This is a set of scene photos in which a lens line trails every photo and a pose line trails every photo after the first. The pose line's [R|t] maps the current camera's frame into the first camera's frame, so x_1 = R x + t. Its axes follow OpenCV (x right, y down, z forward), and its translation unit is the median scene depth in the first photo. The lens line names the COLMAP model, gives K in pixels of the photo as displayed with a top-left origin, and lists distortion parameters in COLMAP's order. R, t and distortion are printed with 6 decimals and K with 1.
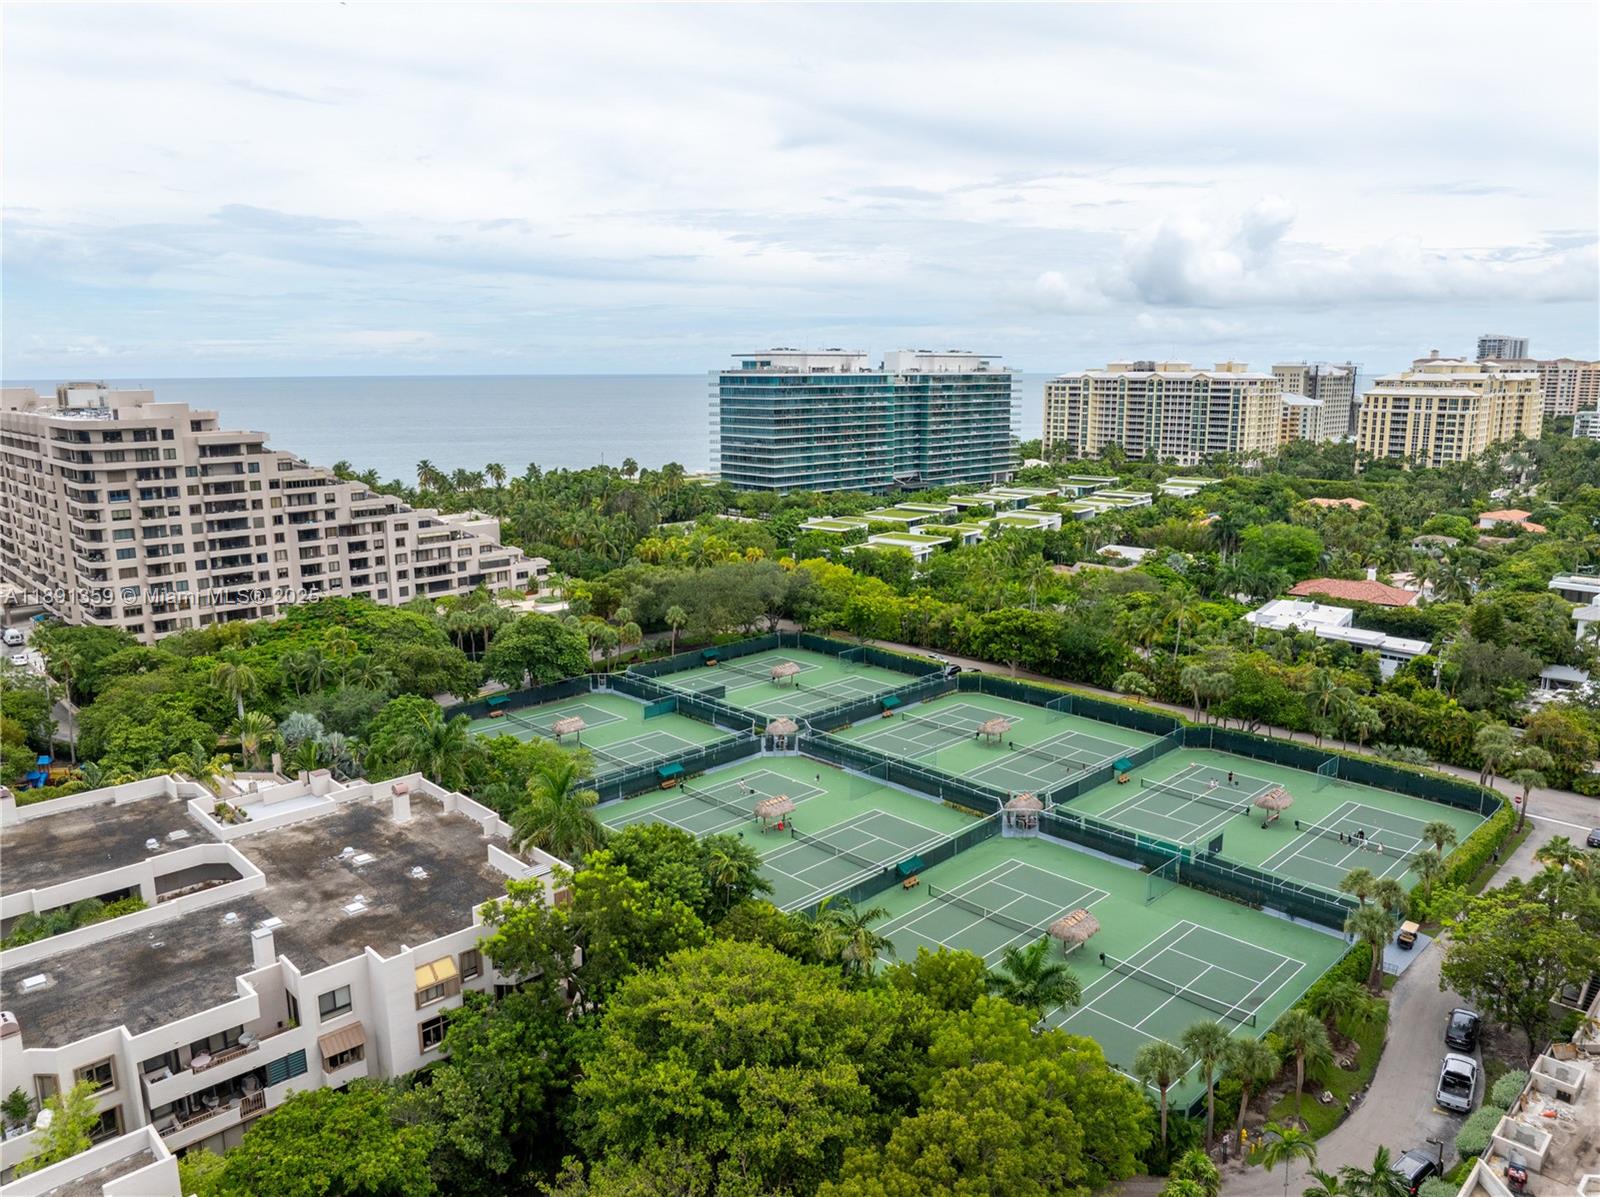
lens RADIAL K [[1131.3, 0, 801.1], [0, 1131.3, 600.4], [0, 0, 1]] dist [-0.011916, -0.031159]
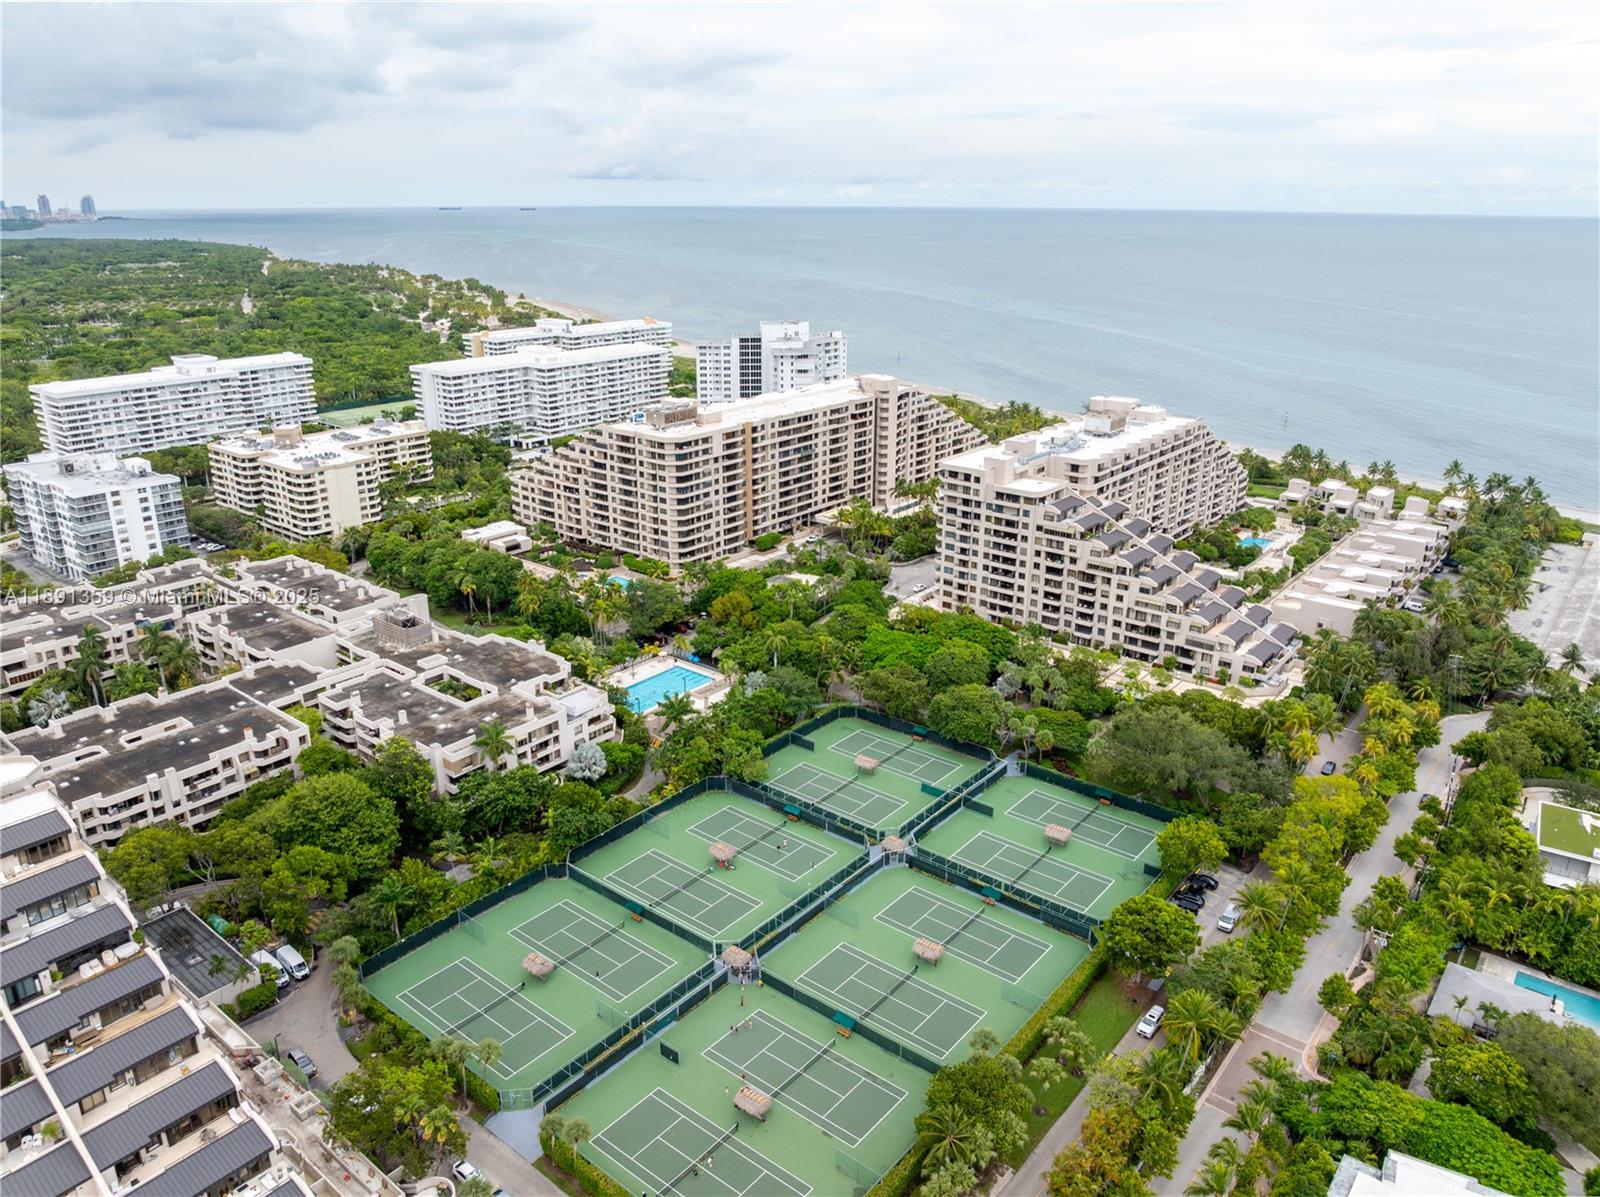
lens RADIAL K [[1131.3, 0, 801.6], [0, 1131.3, 596.7], [0, 0, 1]] dist [-0.011916, -0.031159]
pose [[0.109458, 0.330035, -0.937601, 0.820691], [-0.201510, 0.931050, 0.304204, -0.389408], [0.973351, 0.155639, 0.168416, 0.509941]]
